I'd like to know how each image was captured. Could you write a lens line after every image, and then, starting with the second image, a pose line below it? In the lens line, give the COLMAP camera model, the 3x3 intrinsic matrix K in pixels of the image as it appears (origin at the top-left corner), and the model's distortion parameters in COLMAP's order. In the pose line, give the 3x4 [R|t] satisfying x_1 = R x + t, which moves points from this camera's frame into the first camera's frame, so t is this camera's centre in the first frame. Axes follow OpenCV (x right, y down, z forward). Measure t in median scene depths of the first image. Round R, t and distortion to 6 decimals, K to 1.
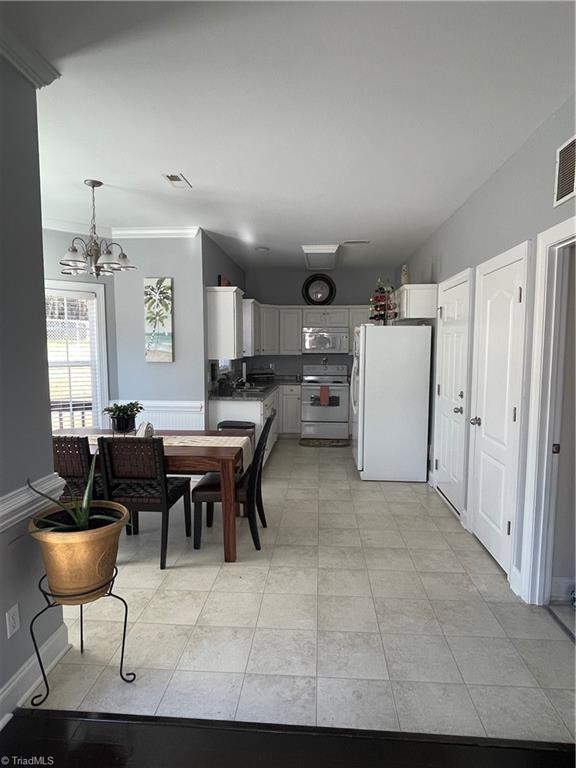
lens RADIAL K [[449.9, 0, 290.8], [0, 449.9, 389.8], [0, 0, 1]] dist [-0.001223, -0.001814]
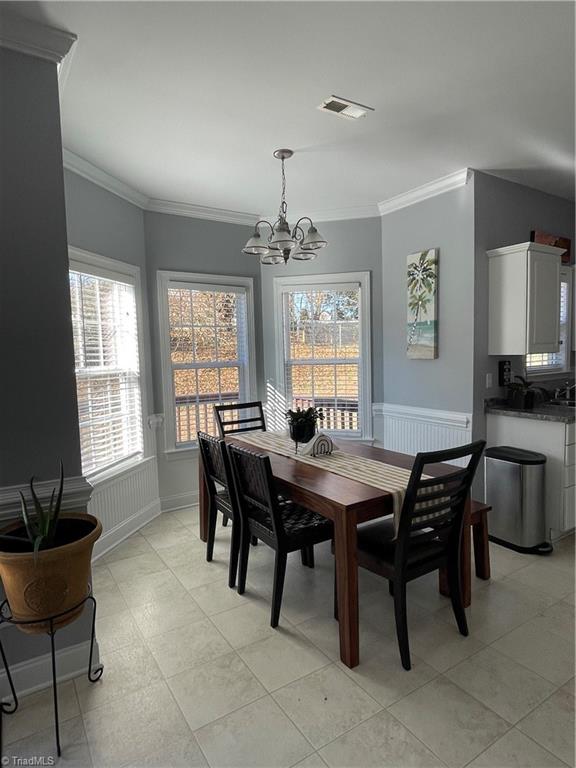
lens RADIAL K [[449.9, 0, 287.6], [0, 449.9, 388.2], [0, 0, 1]] dist [-0.001223, -0.001814]
pose [[0.590219, 0.050088, -0.805688, 0.208254], [-0.051233, 0.998385, 0.024537, -0.018191], [0.805616, 0.026796, 0.591832, 0.349929]]
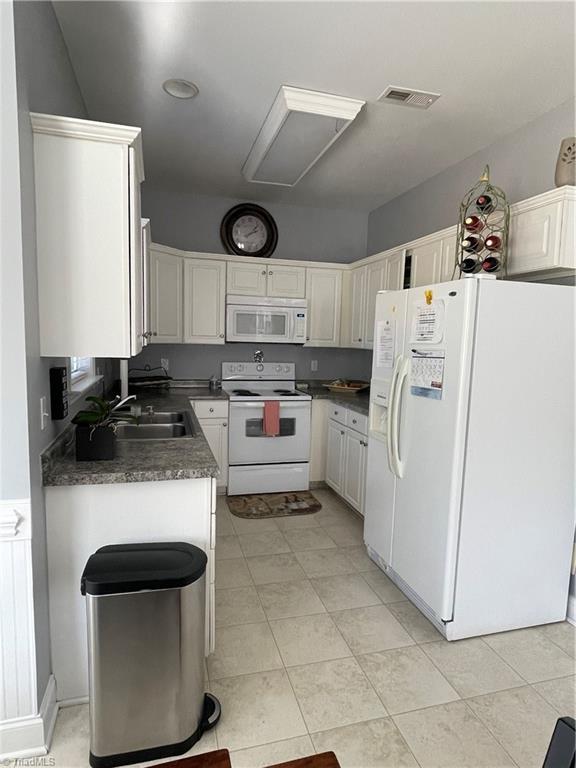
lens RADIAL K [[449.9, 0, 289.6], [0, 449.9, 384.5], [0, 0, 1]] dist [-0.001223, -0.001814]
pose [[0.940840, -0.011684, 0.338650, -0.132631], [0.006593, 0.999847, 0.016179, -0.054529], [-0.338788, -0.012989, 0.940773, 0.675270]]
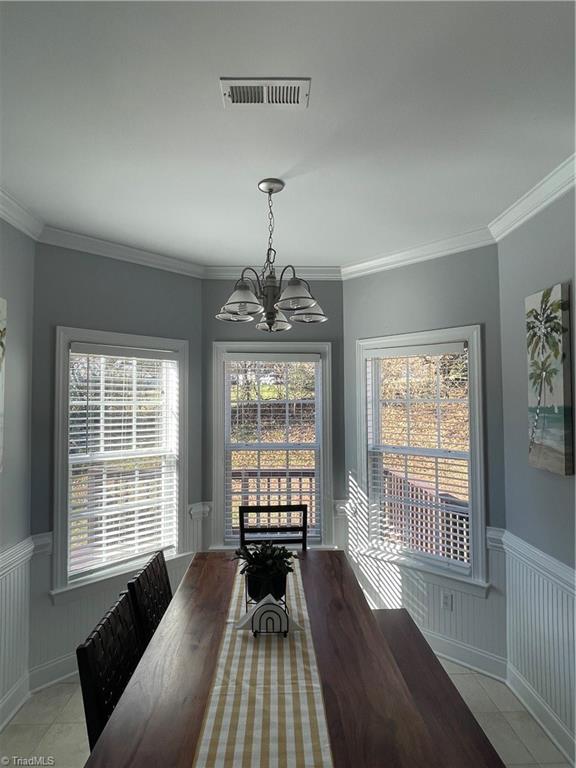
lens RADIAL K [[437.8, 0, 291.7], [0, 437.8, 384.1], [0, 0, 1]] dist [-0.003671, 0.000351]
pose [[0.087622, -0.043744, -0.995193, 0.127123], [-0.090956, 0.994511, -0.051722, -0.103090], [0.991993, 0.095050, 0.083163, 0.704418]]
